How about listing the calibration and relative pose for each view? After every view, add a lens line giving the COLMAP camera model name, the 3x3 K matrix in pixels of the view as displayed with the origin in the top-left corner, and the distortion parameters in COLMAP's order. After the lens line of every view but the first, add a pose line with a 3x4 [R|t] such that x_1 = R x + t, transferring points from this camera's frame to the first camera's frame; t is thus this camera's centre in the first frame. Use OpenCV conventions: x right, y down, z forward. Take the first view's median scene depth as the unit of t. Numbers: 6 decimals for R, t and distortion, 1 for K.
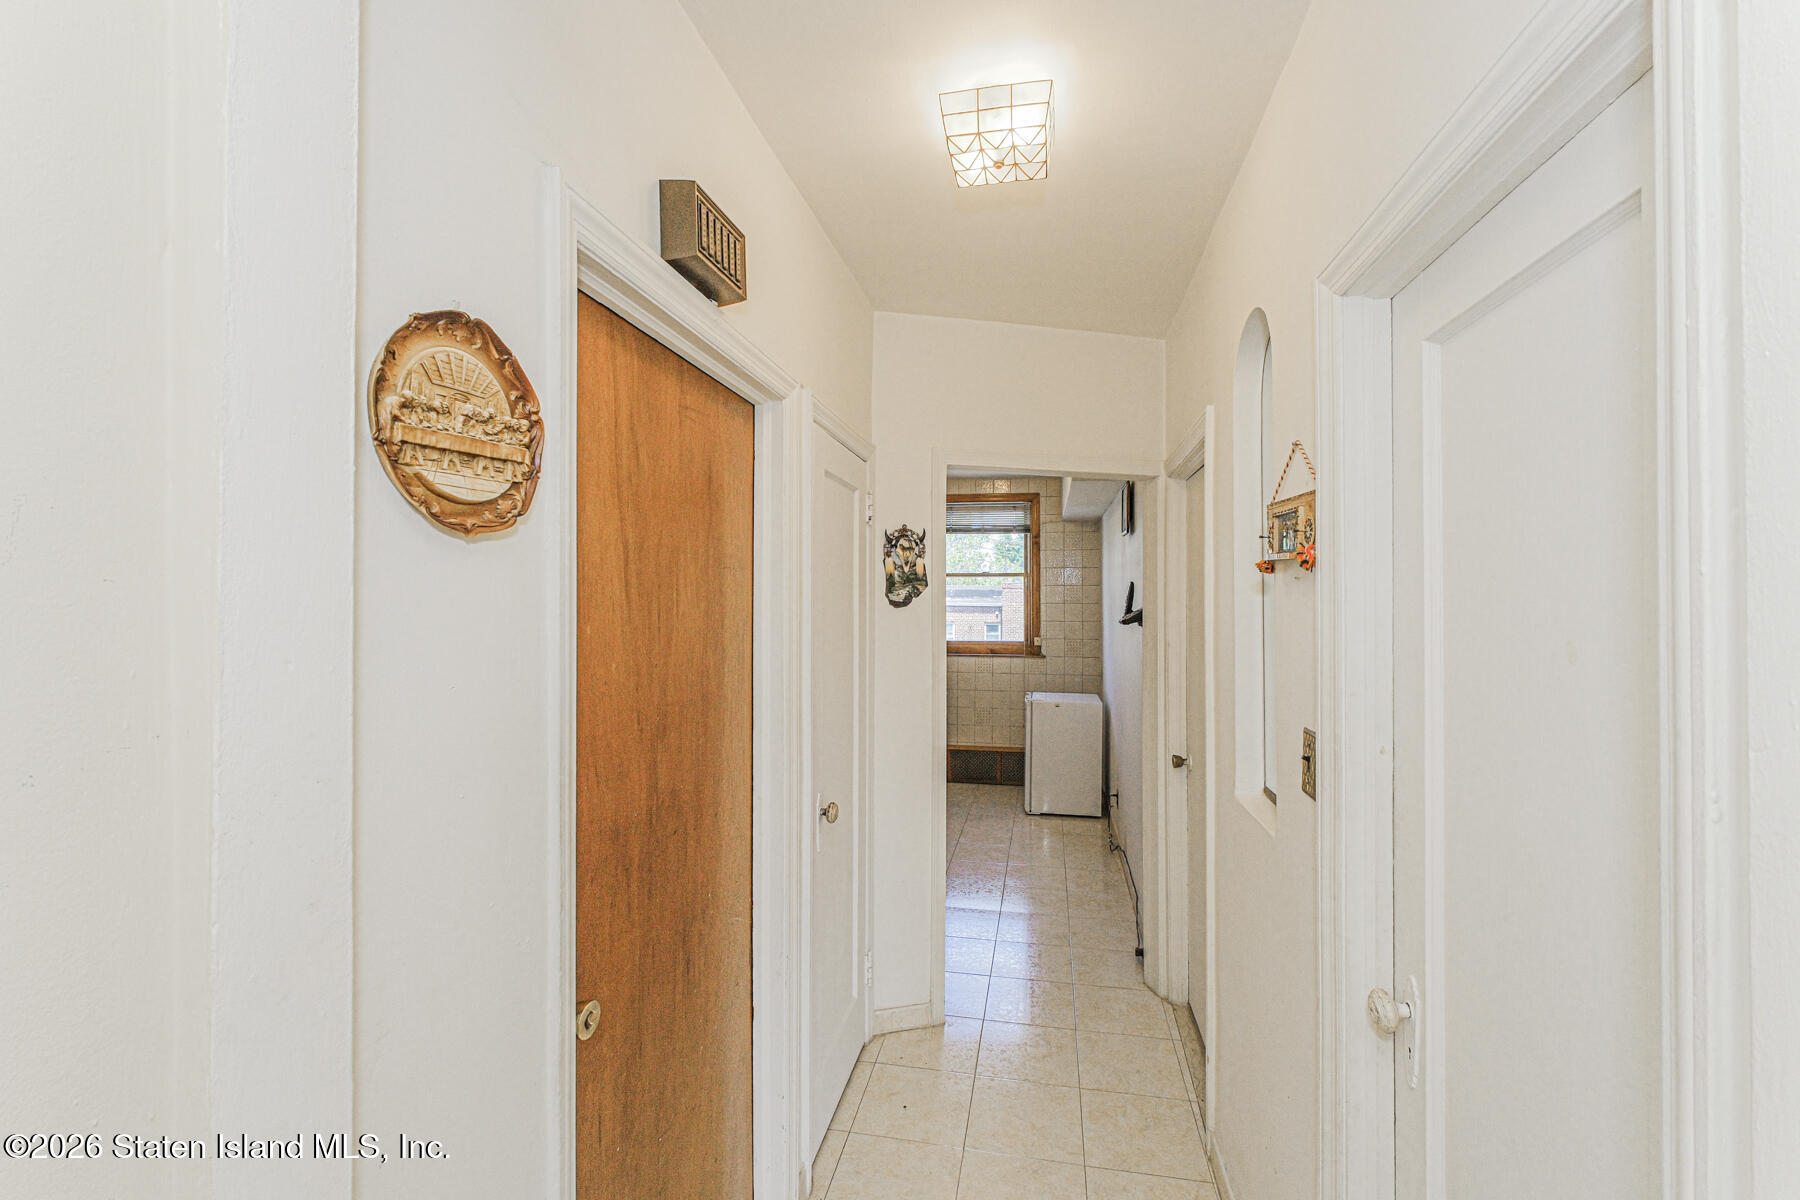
lens RADIAL K [[755.8, 0, 895.2], [0, 755.8, 601.1], [0, 0, 1]] dist [0.000802, -0.000893]
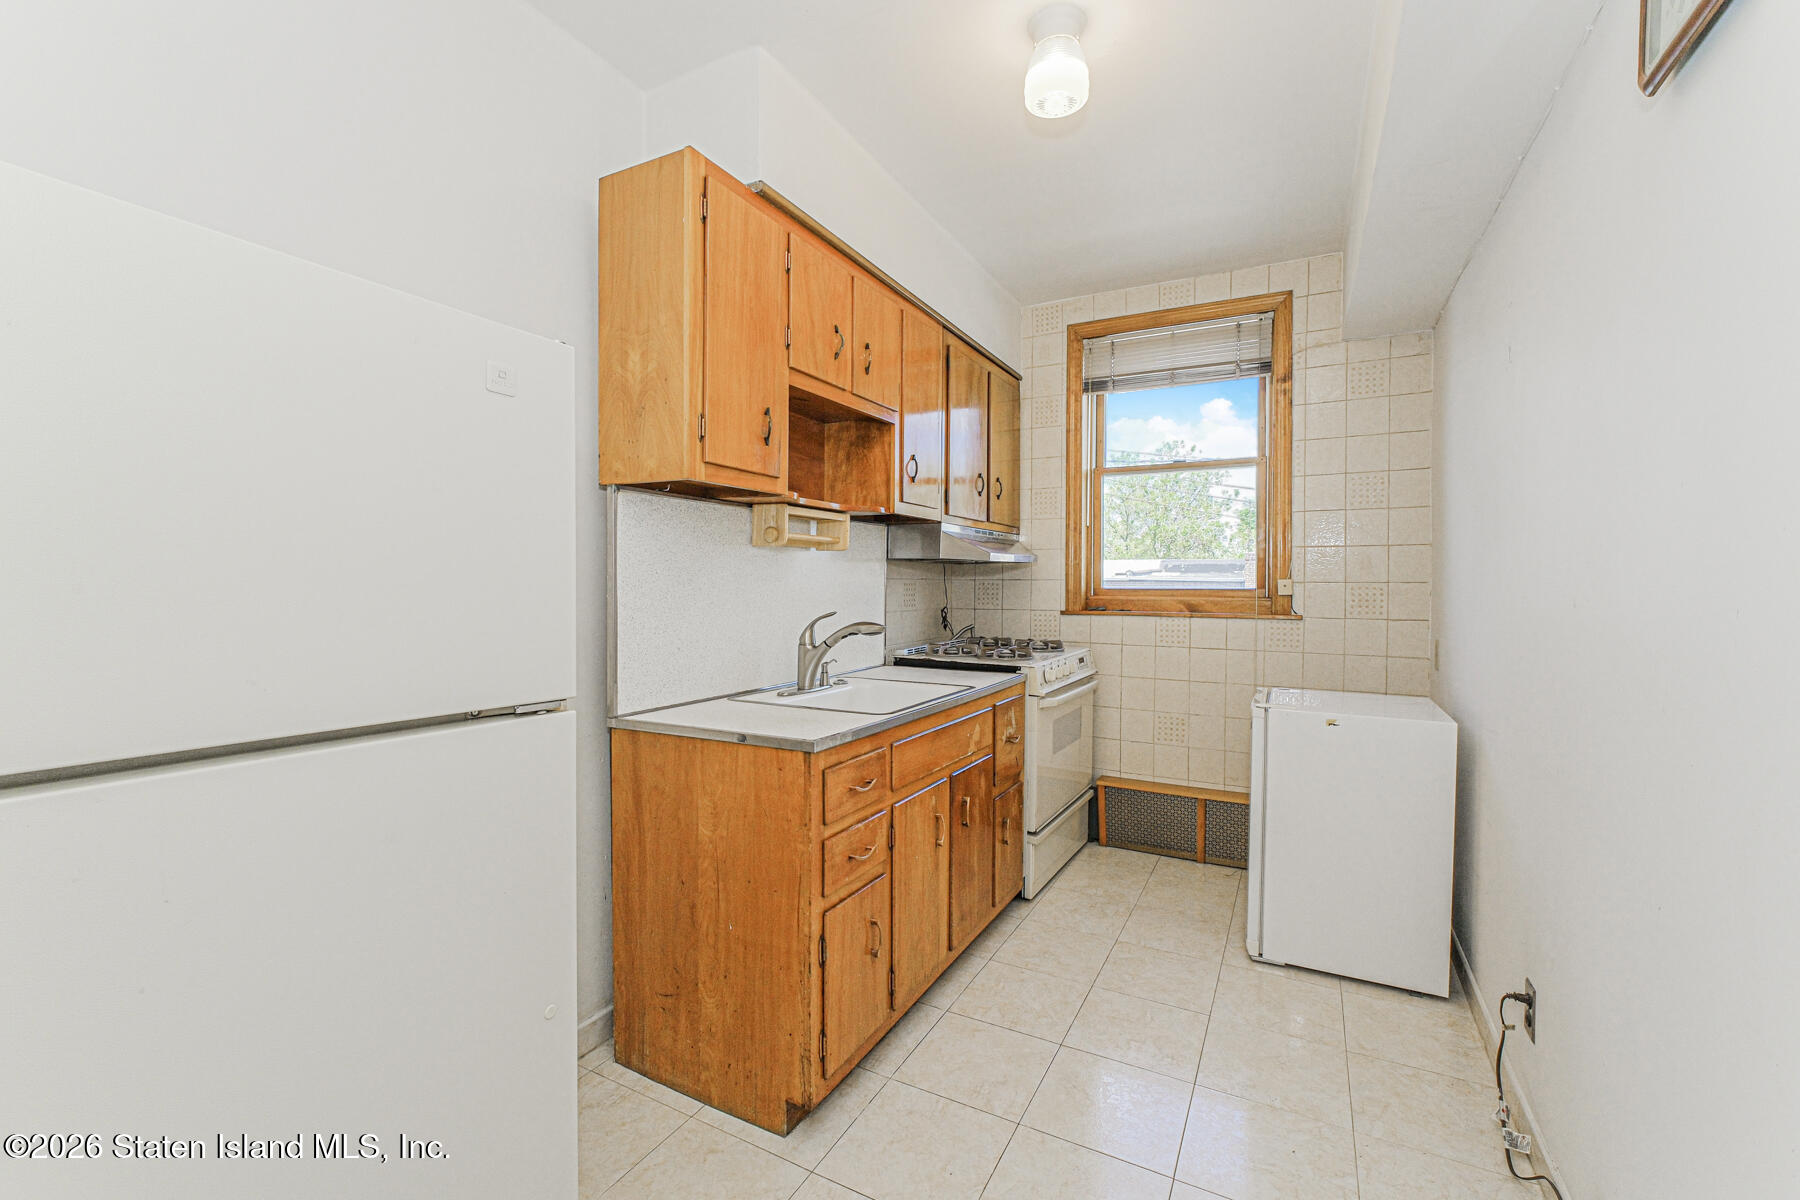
lens RADIAL K [[755.8, 0, 898.9], [0, 755.8, 603.6], [0, 0, 1]] dist [0.000802, -0.000893]
pose [[0.958154, 0.005725, -0.286196, 0.086644], [0.003196, 0.999524, 0.030695, 0.048119], [0.286235, -0.030325, 0.957679, 0.446630]]
